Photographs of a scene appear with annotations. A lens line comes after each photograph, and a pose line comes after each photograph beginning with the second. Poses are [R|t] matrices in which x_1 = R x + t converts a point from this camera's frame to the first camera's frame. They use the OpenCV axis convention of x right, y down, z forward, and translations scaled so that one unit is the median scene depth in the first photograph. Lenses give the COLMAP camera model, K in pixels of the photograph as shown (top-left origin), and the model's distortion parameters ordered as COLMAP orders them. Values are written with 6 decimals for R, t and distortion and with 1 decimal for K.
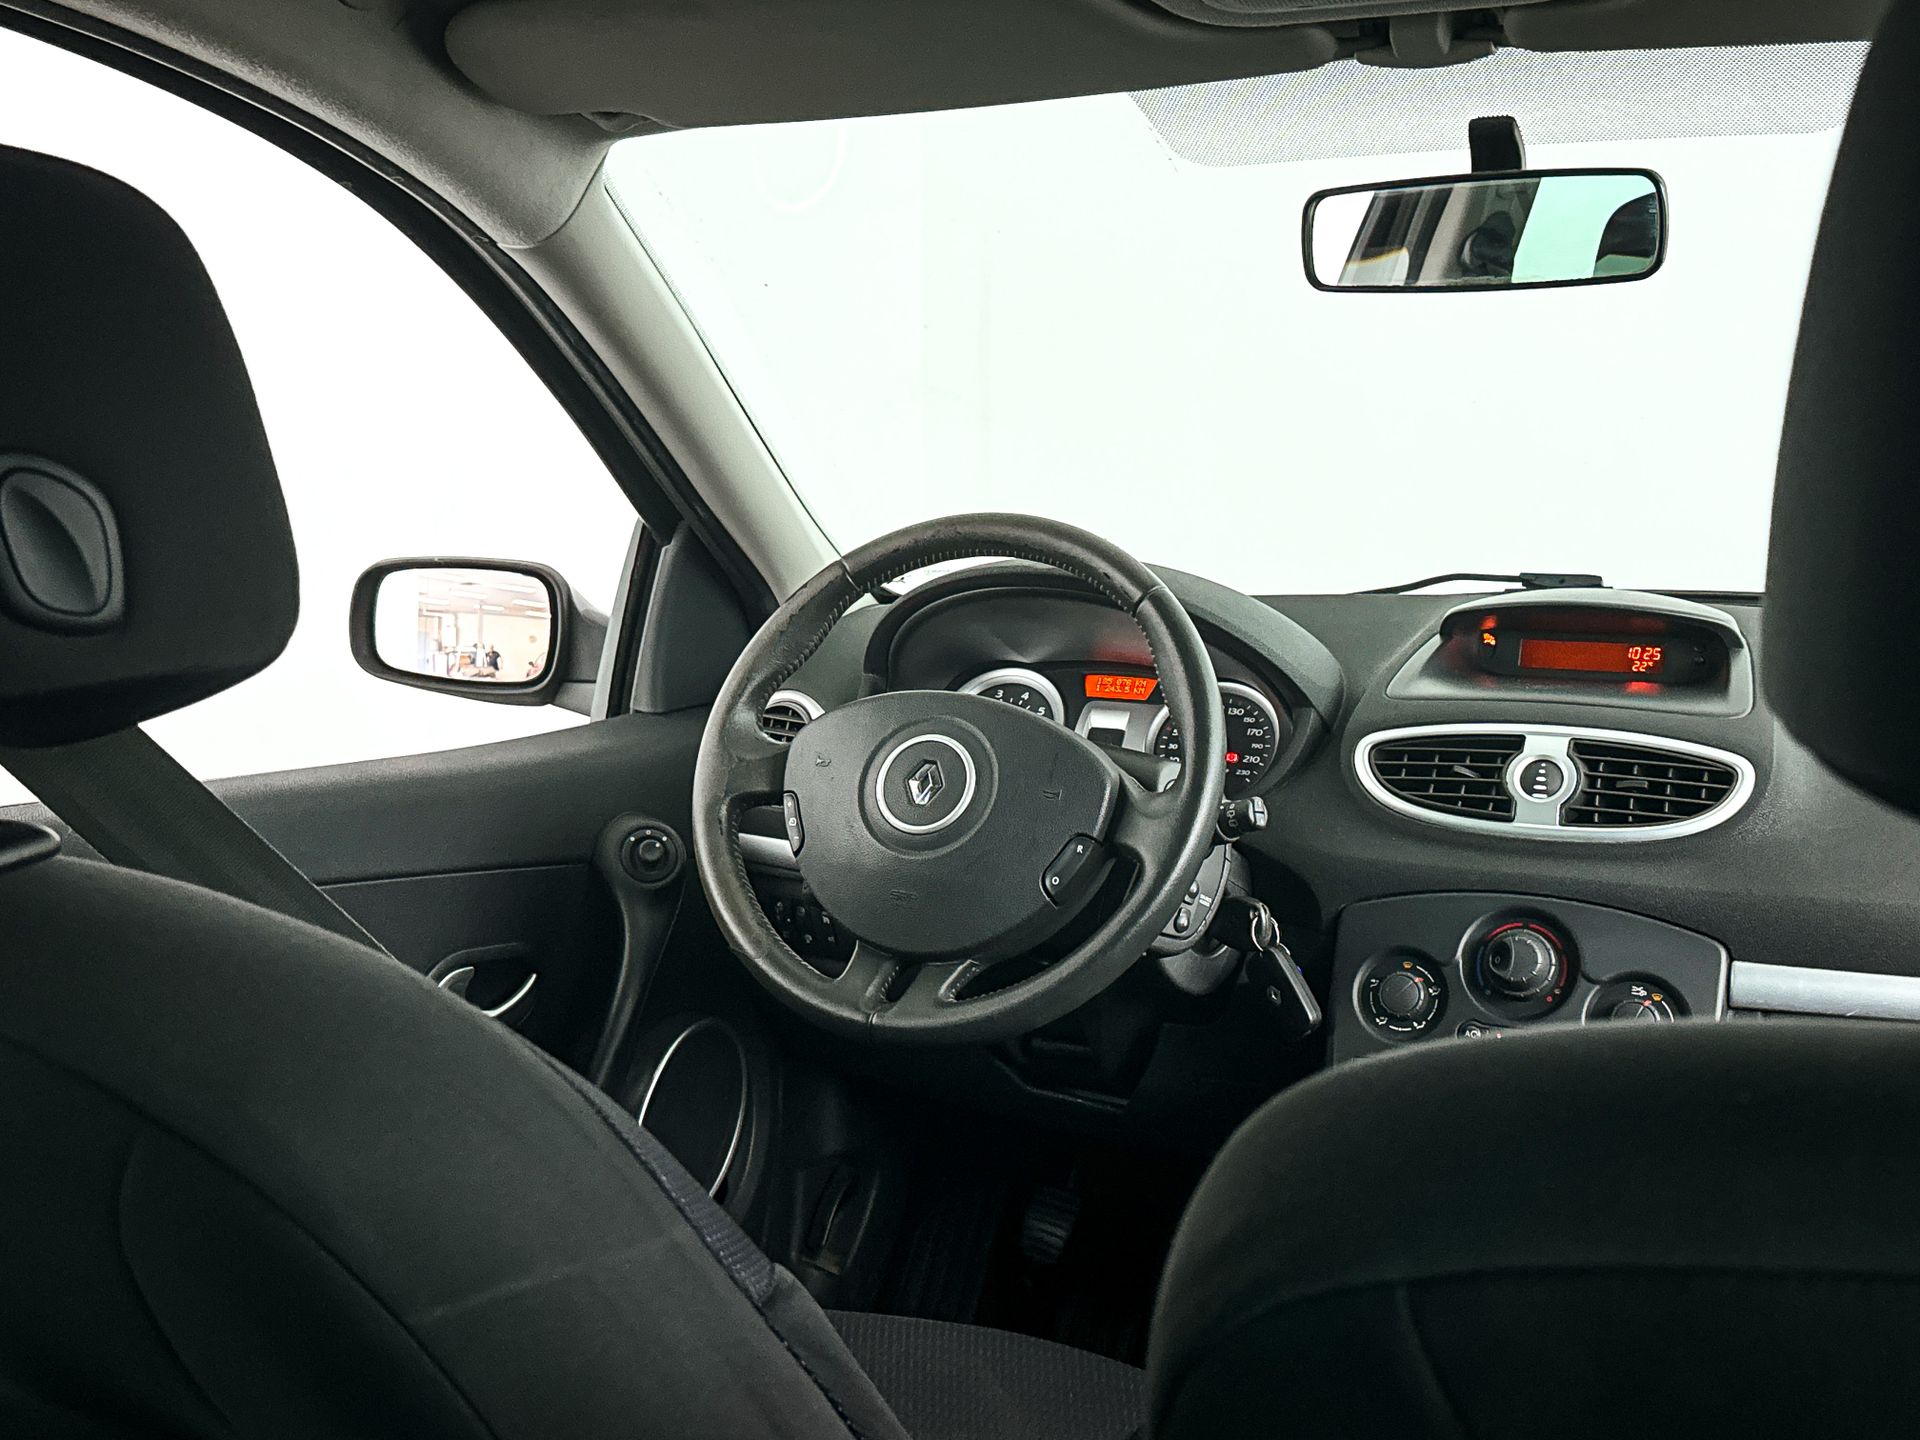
lens RADIAL K [[2019.2, 0, 946.7], [0, 2019.2, 723.8], [0, 0, 1]] dist [0.154914, -0.348872]
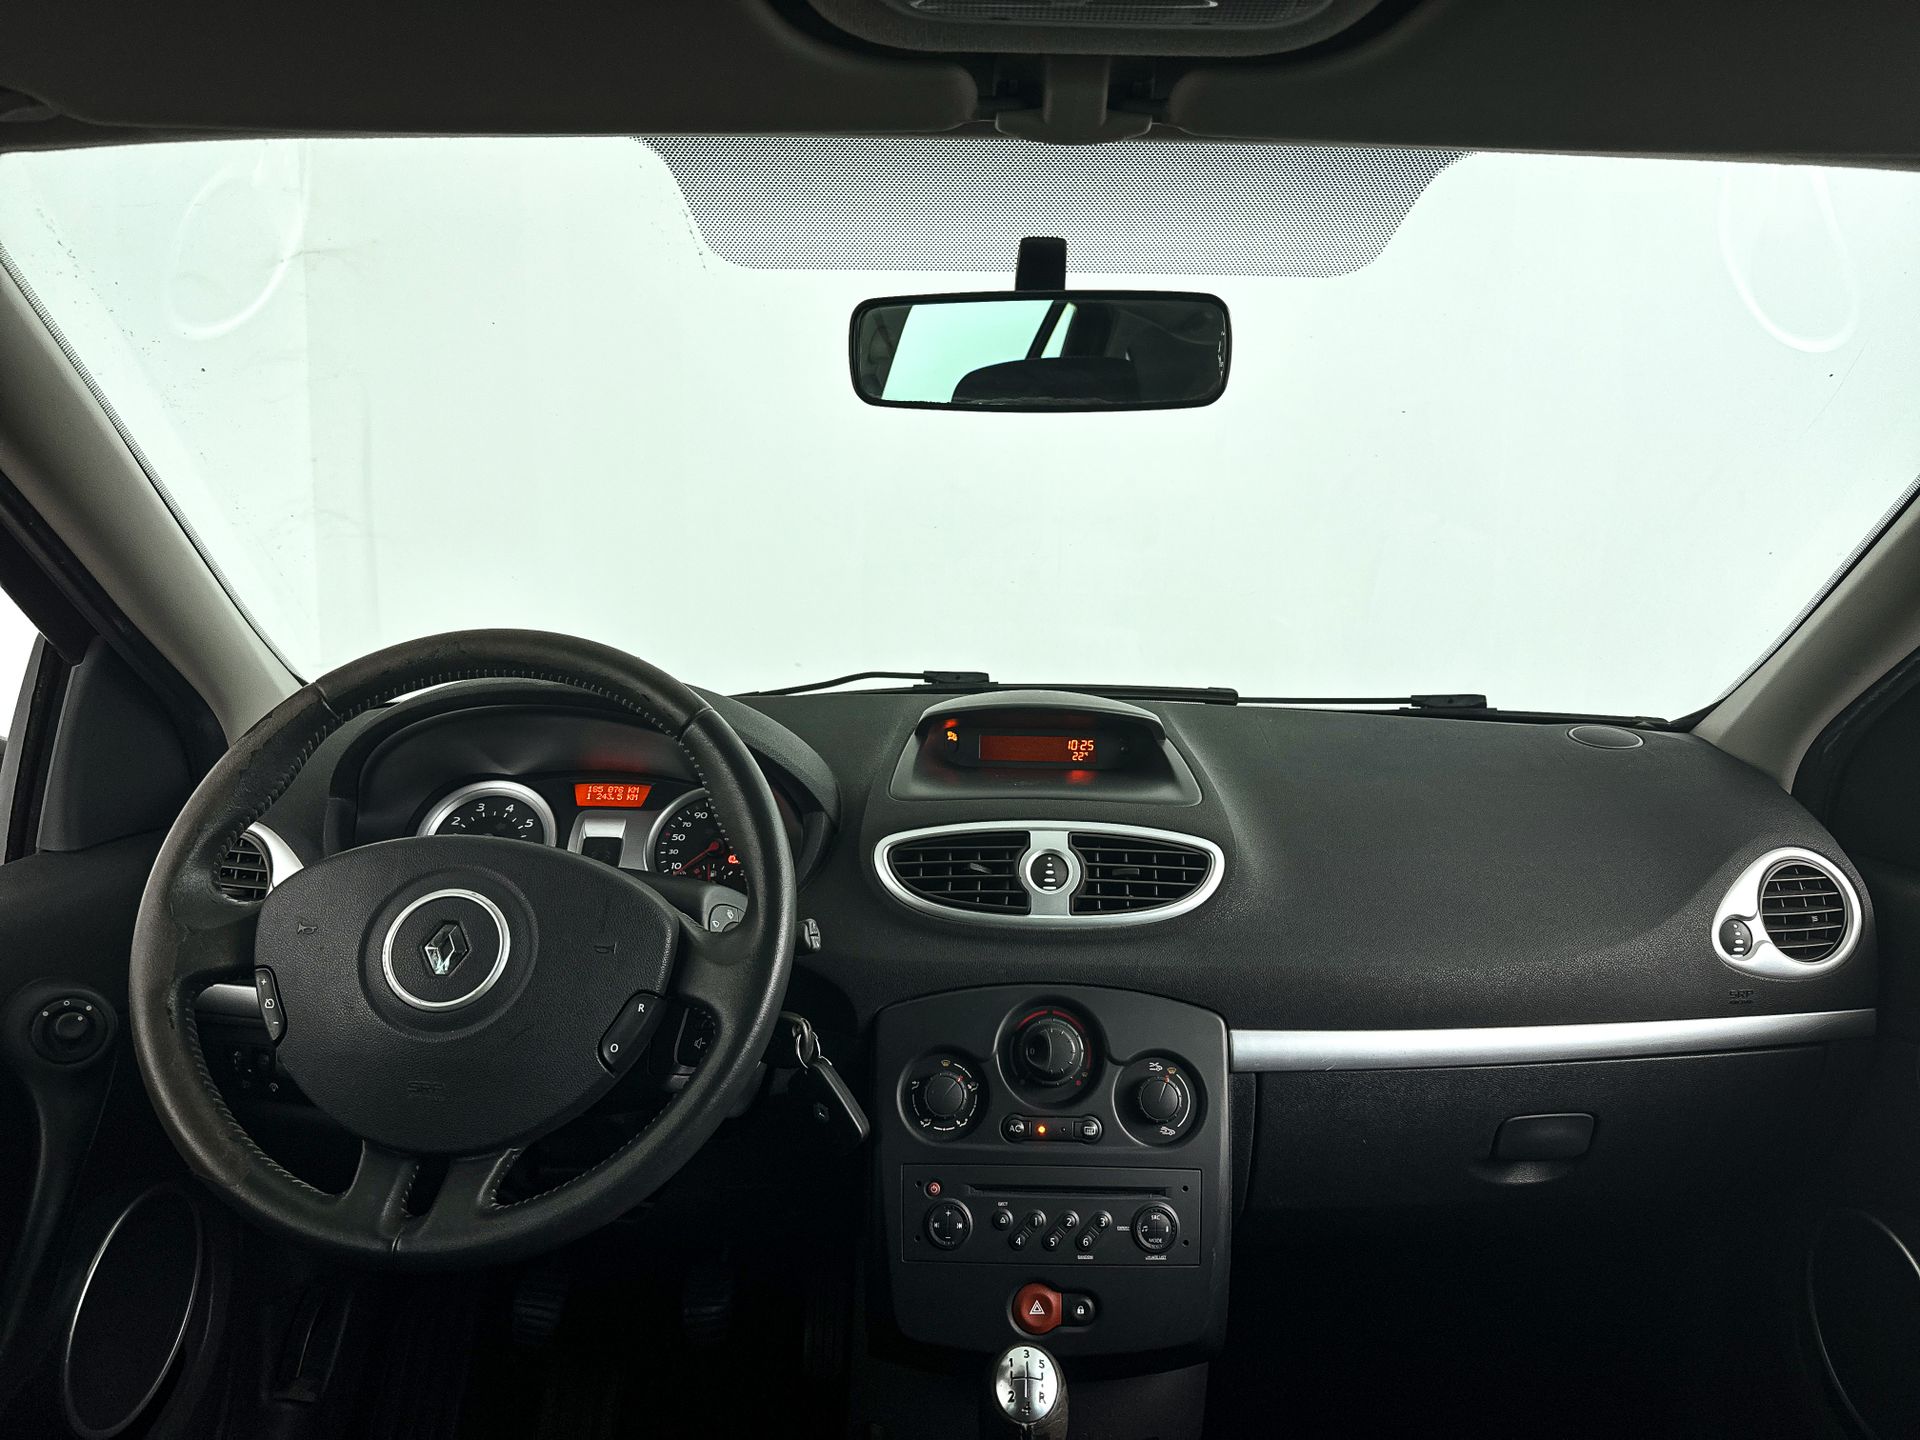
lens RADIAL K [[1359.1, 0, 969.8], [0, 1359.1, 705.0], [0, 0, 1]] dist [0.131720, -0.236733]
pose [[0.900988, -0.032346, 0.432636, -0.058486], [0.045199, 0.998789, -0.019454, -0.049665], [-0.431483, 0.037082, 0.901359, 0.358280]]
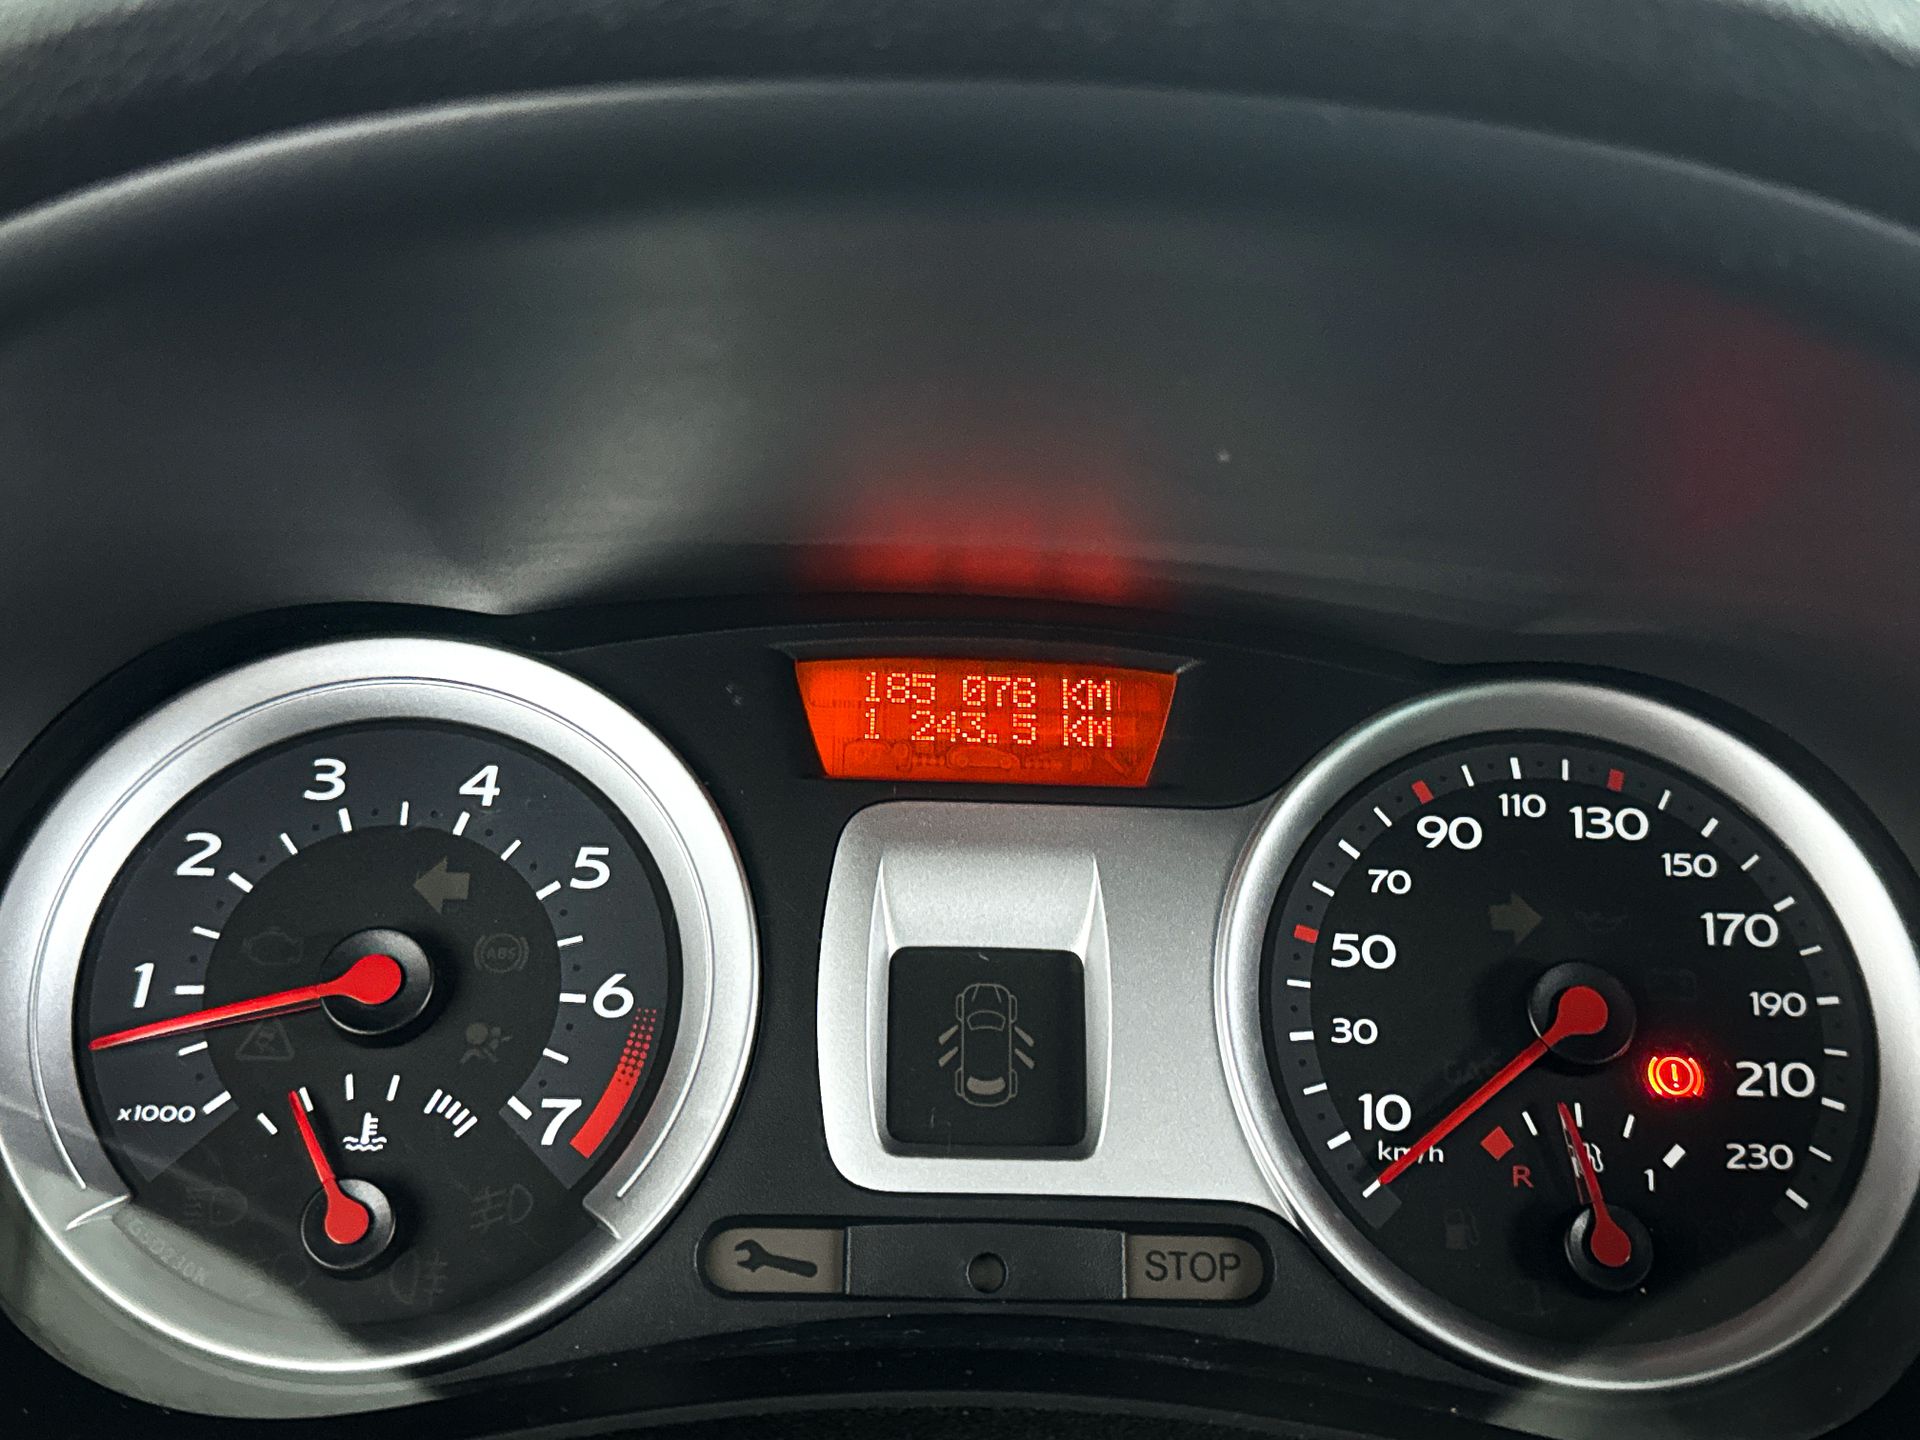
lens RADIAL K [[2019.2, 0, 946.7], [0, 2019.2, 723.8], [0, 0, 1]] dist [0.154914, -0.348872]
pose [[0.875685, -0.091135, 0.474205, -0.015720], [0.029229, 0.990232, 0.136333, -0.053809], [-0.481998, -0.105524, 0.869795, 0.989483]]
